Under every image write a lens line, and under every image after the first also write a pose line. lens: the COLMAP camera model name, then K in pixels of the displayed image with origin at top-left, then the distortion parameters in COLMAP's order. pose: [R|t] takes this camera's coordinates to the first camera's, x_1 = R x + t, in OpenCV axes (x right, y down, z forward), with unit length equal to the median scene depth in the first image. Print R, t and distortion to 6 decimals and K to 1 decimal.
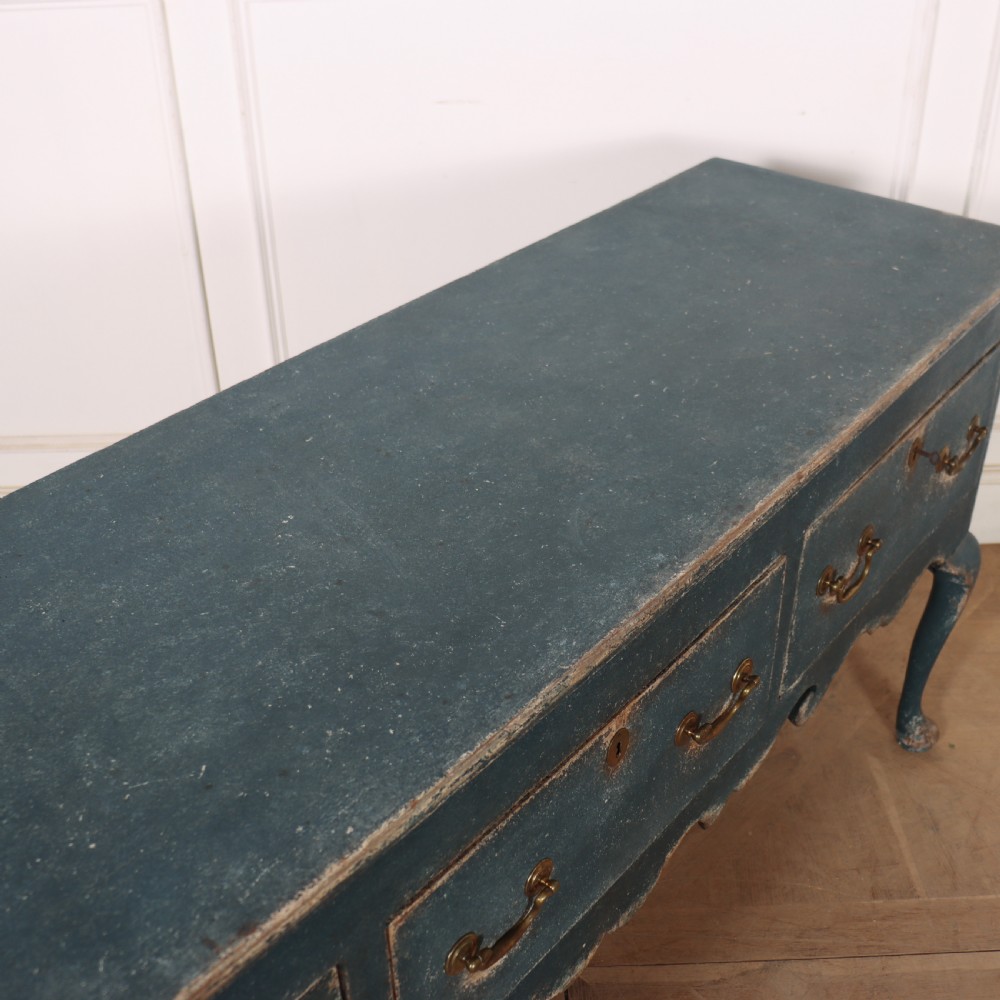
lens RADIAL K [[1192.0, 0, 514.7], [0, 1192.0, 458.7], [0, 0, 1]] dist [-0.115845, 0.000000]
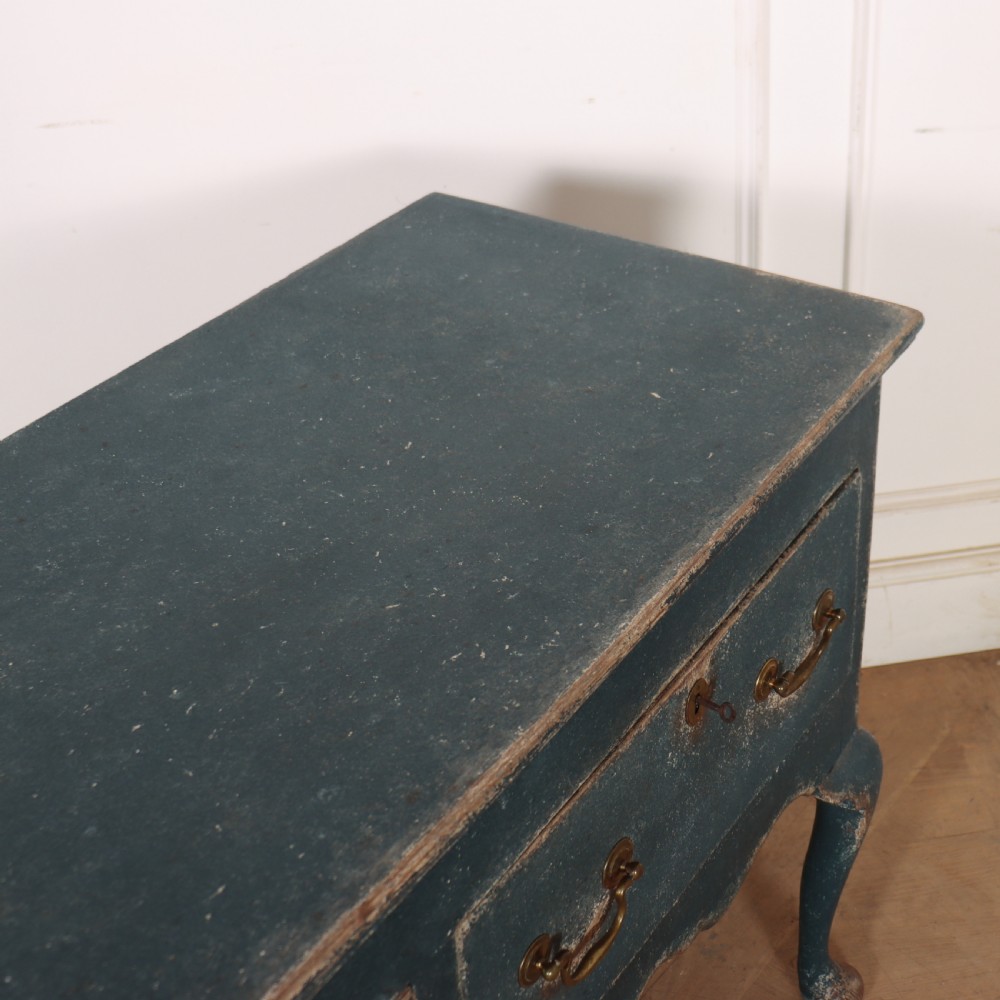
lens RADIAL K [[1680.2, 0, 401.4], [0, 1680.2, 566.0], [0, 0, 1]] dist [-0.092538, 0.000000]
pose [[0.994529, -0.077617, 0.069912, 0.158197], [0.078002, 0.996949, -0.002793, -0.104461], [-0.069482, 0.008231, 0.997549, 0.162123]]
